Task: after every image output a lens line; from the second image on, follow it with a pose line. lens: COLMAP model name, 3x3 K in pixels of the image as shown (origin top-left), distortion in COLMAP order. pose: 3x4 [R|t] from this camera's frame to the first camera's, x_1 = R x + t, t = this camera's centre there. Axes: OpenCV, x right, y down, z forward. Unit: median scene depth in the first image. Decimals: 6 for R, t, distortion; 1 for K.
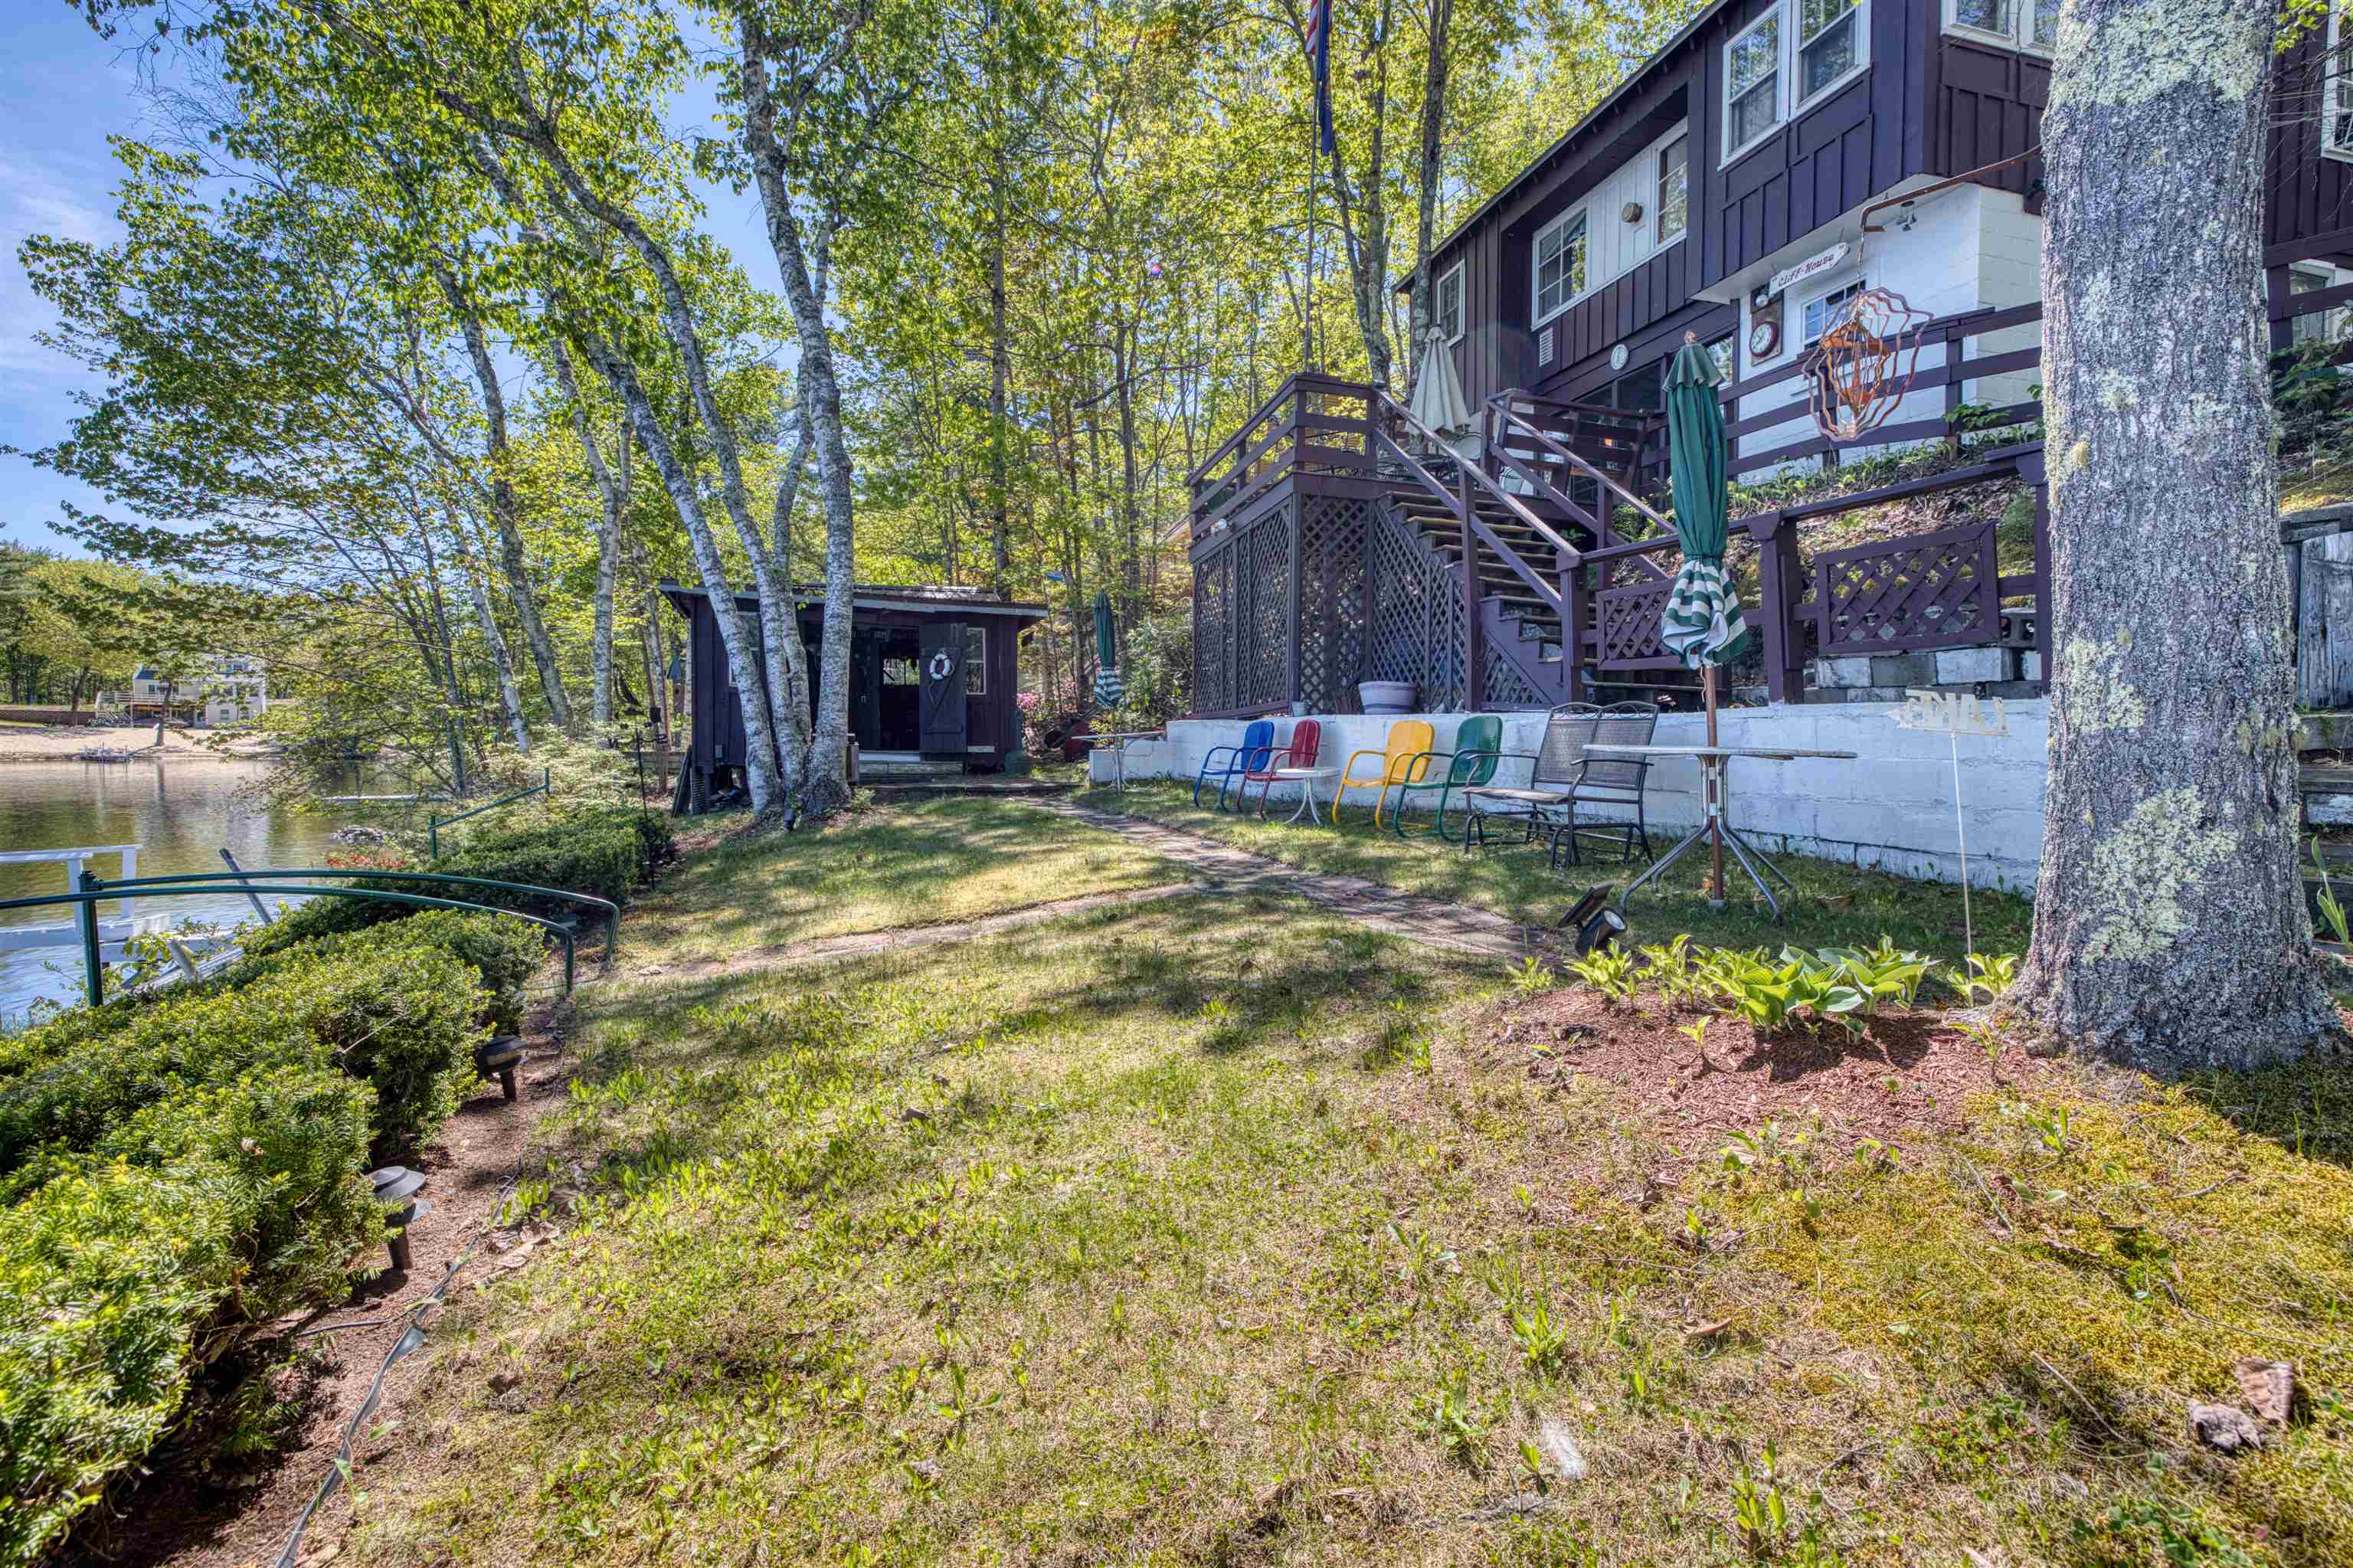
lens RADIAL K [[1029.2, 0, 1179.9], [0, 1029.2, 769.7], [0, 0, 1]] dist [-0.047472, 0.019083]
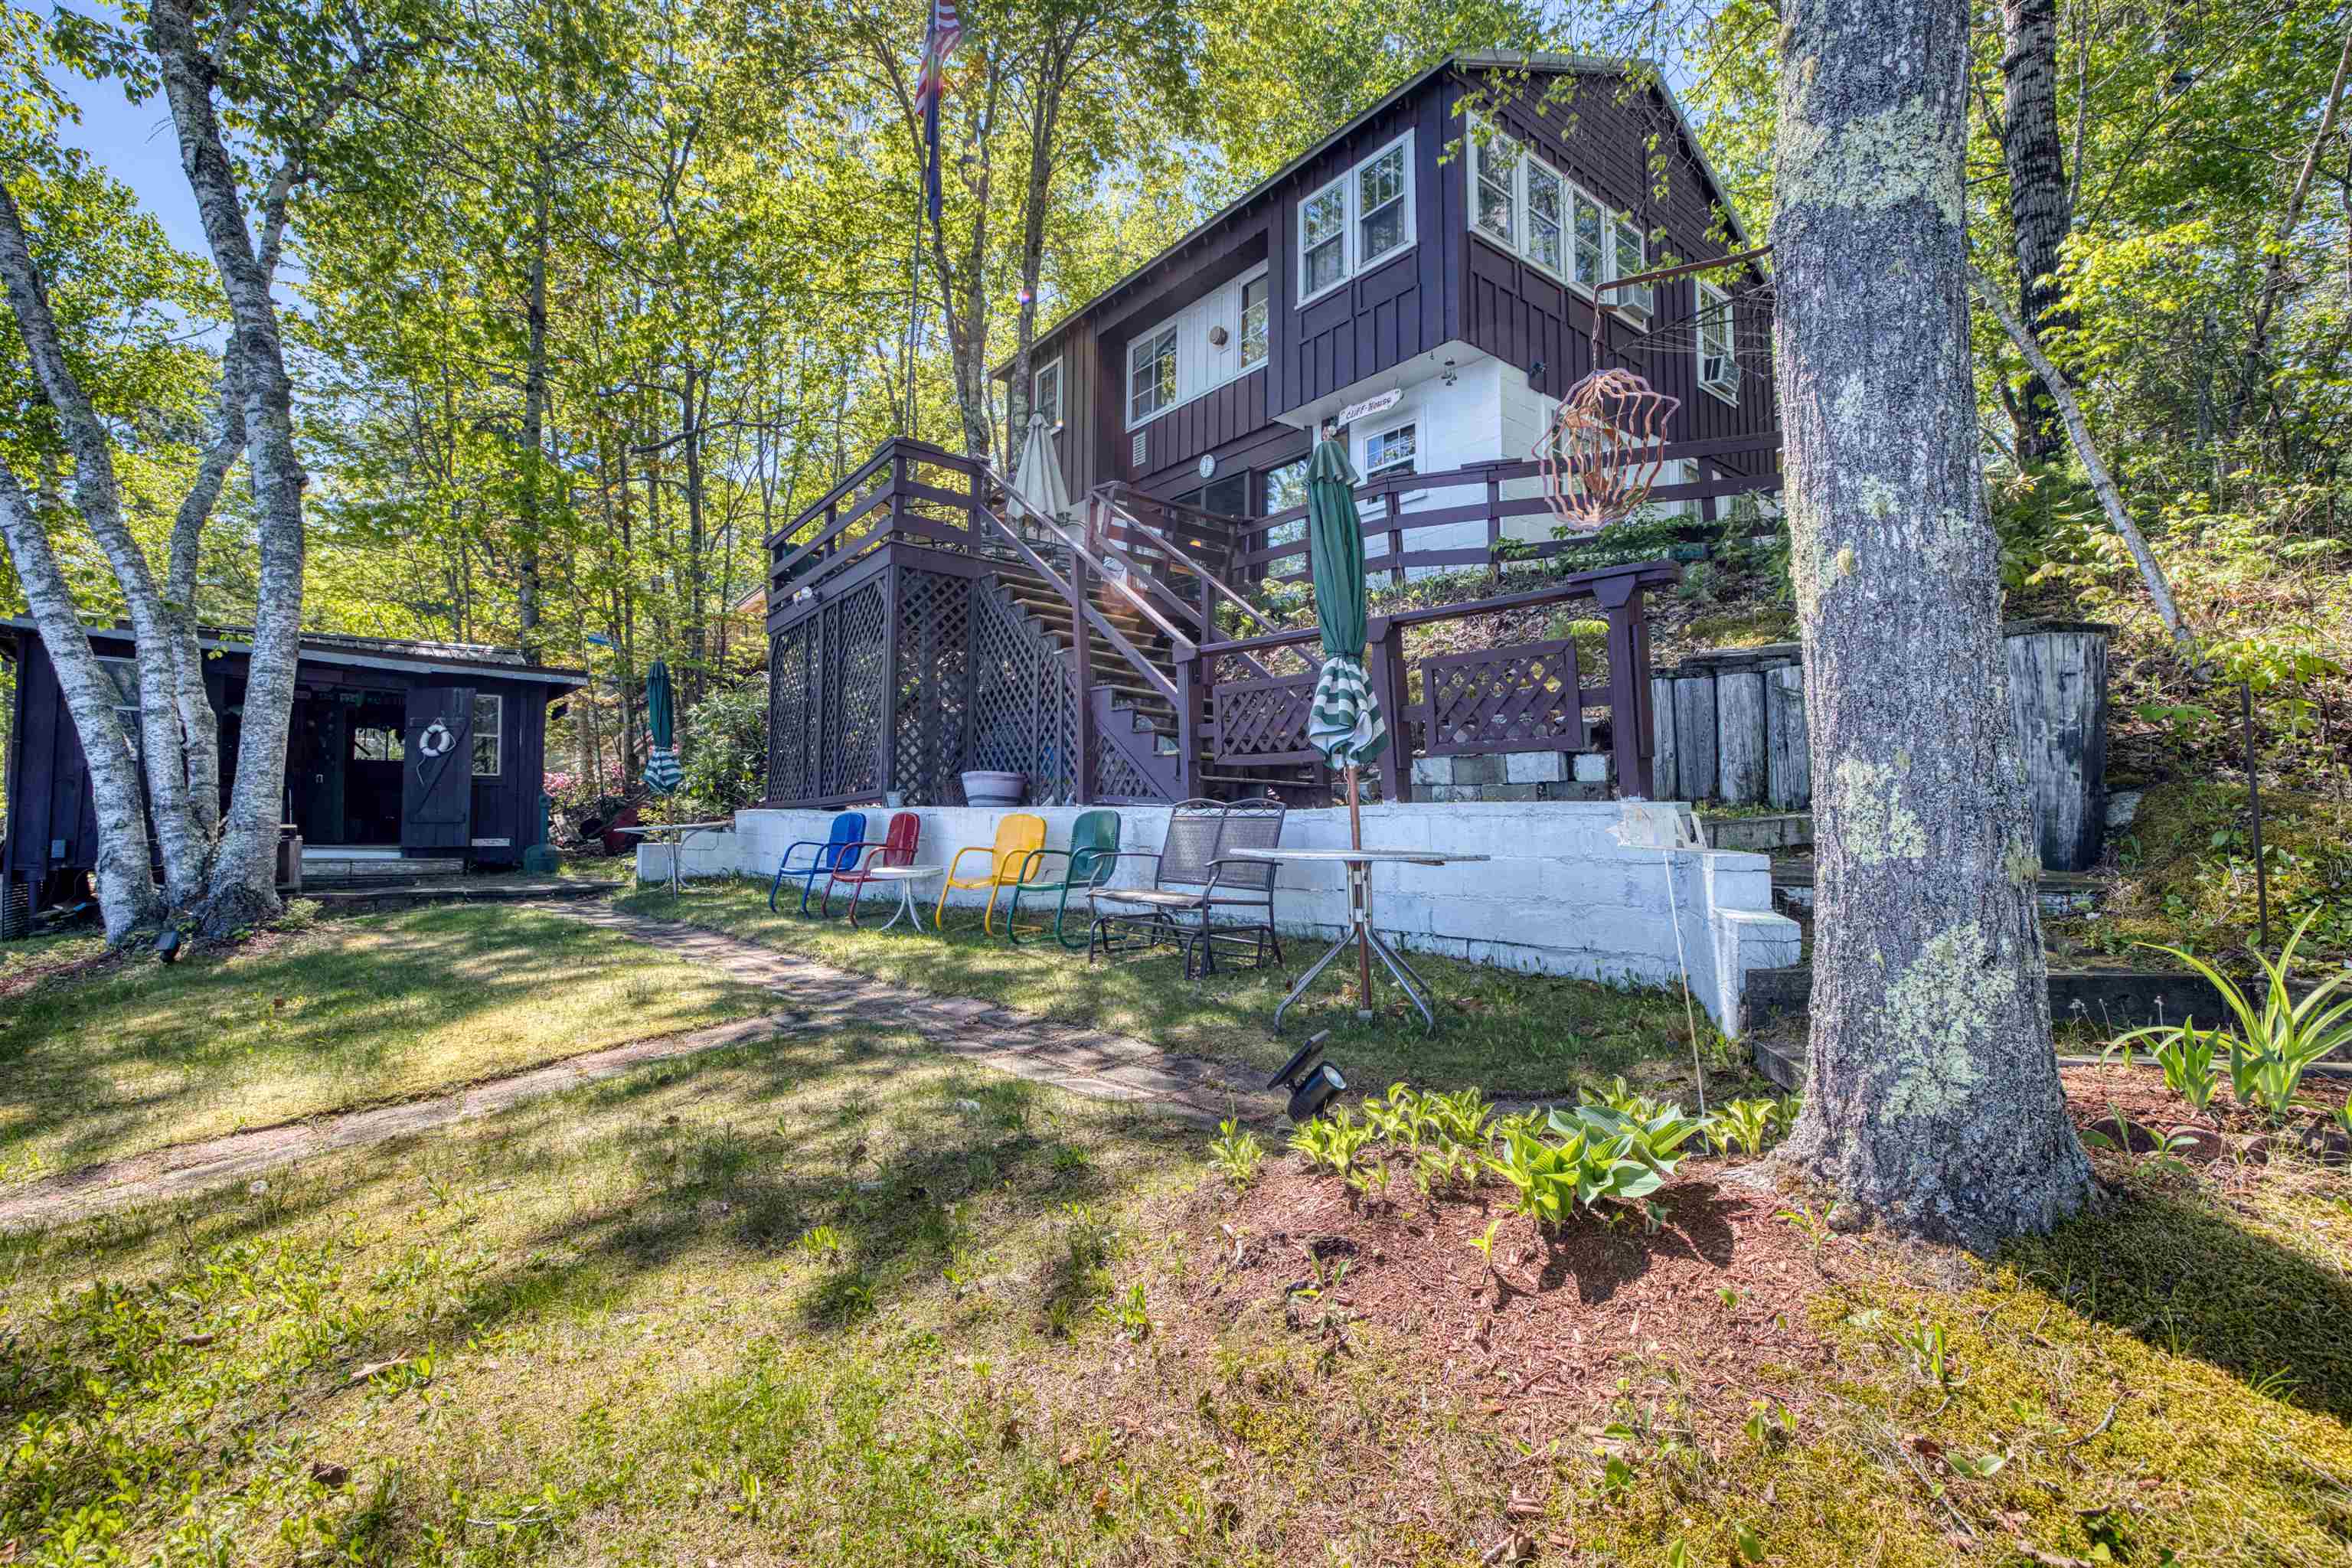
lens RADIAL K [[1028.7, 0, 1179.4], [0, 1028.7, 769.7], [0, 0, 1]] dist [-0.047472, 0.019083]
pose [[0.920667, 0.017841, 0.389940, -0.006284], [0.014017, 0.996800, -0.078703, -0.012144], [-0.390096, 0.077925, 0.917471, 0.083832]]
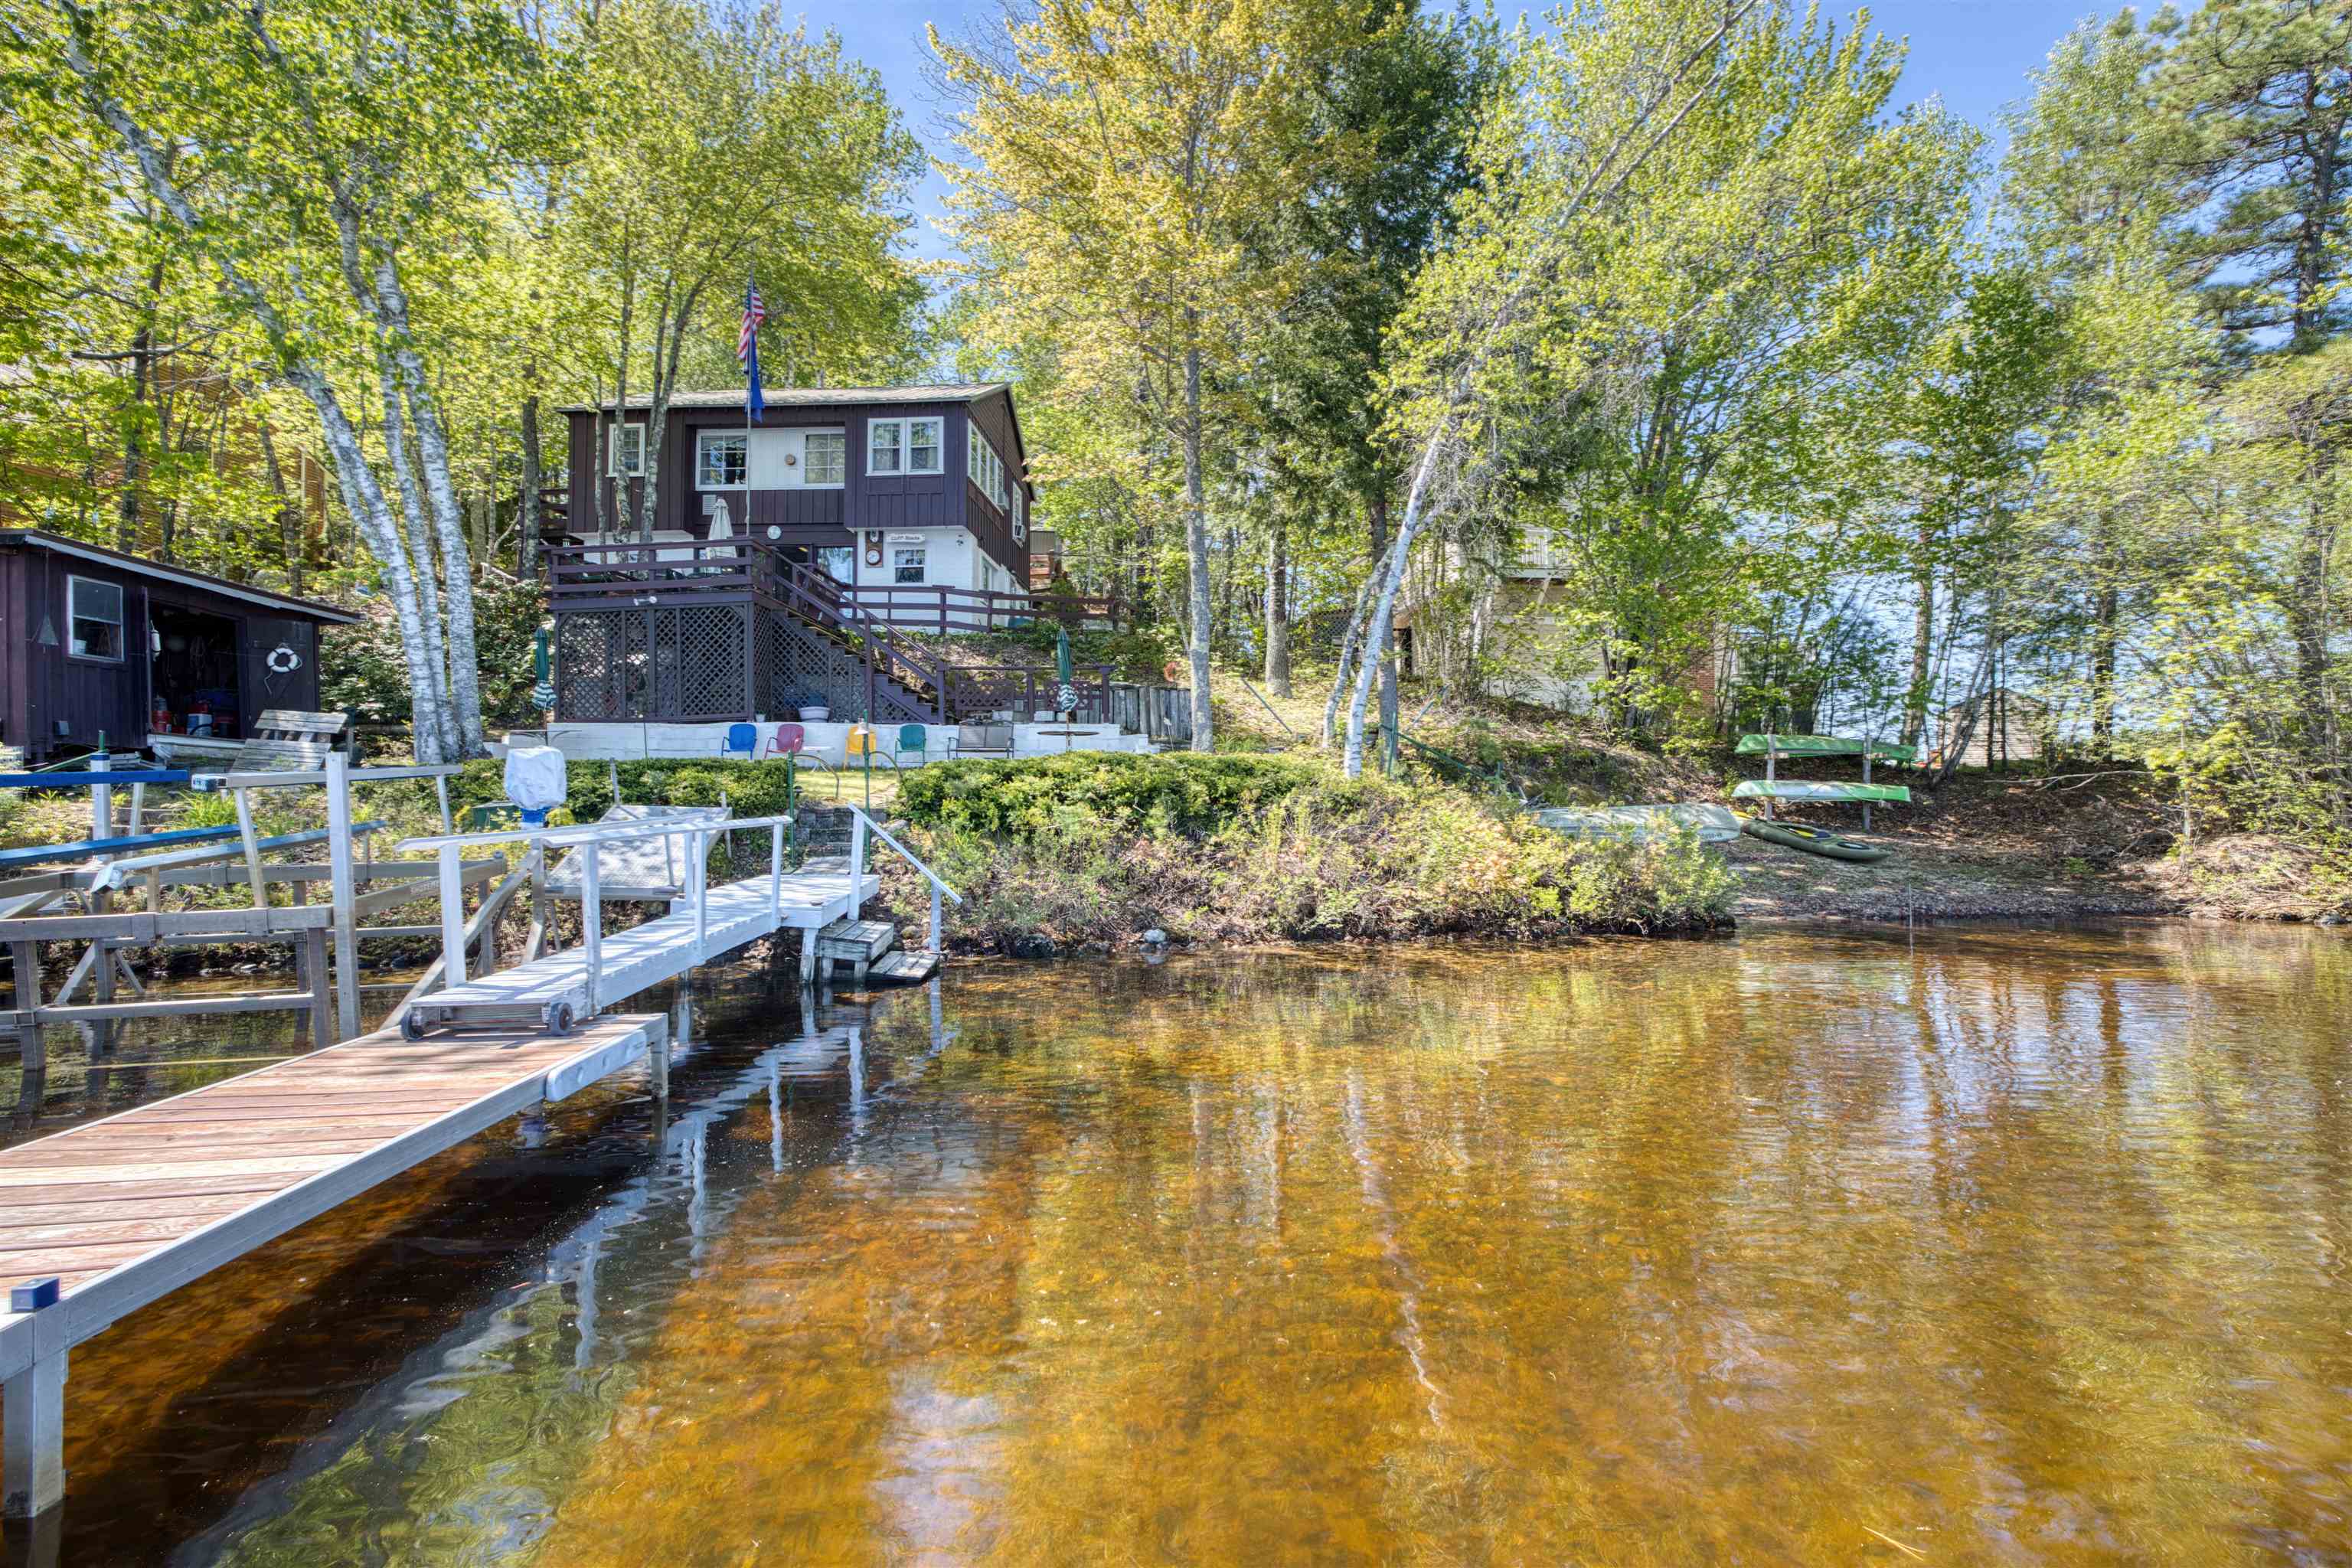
lens RADIAL K [[1070.7, 0, 1183.1], [0, 1070.7, 772.2], [0, 0, 1]] dist [-0.051106, 0.025668]
pose [[0.278465, 0.005427, 0.960431, -1.733956], [0.035251, 0.999253, -0.015867, 0.109128], [-0.959799, 0.038275, 0.278066, -0.299886]]
